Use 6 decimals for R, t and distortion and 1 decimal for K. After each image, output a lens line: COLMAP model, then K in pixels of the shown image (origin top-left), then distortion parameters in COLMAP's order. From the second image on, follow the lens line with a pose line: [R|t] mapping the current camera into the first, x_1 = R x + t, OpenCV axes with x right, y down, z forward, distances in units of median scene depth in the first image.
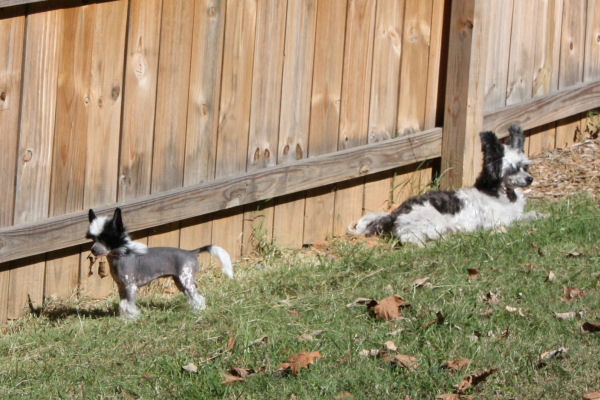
lens RADIAL K [[4487.6, 0, 300.0], [0, 4487.6, 200.0], [0, 0, 1]] dist [0.451482, -38.119853]
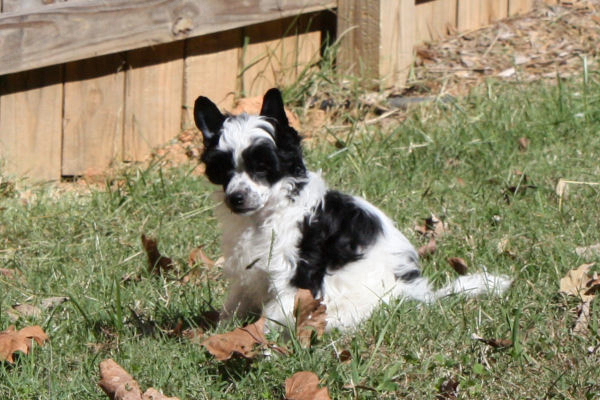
lens RADIAL K [[4487.6, 0, 300.0], [0, 4487.6, 200.0], [0, 0, 1]] dist [0.451482, -38.119853]
pose [[0.999587, -0.028537, 0.003261, 0.025426], [0.028681, 0.997804, -0.059700, 0.043202], [-0.001550, 0.059769, 0.998211, 0.500465]]
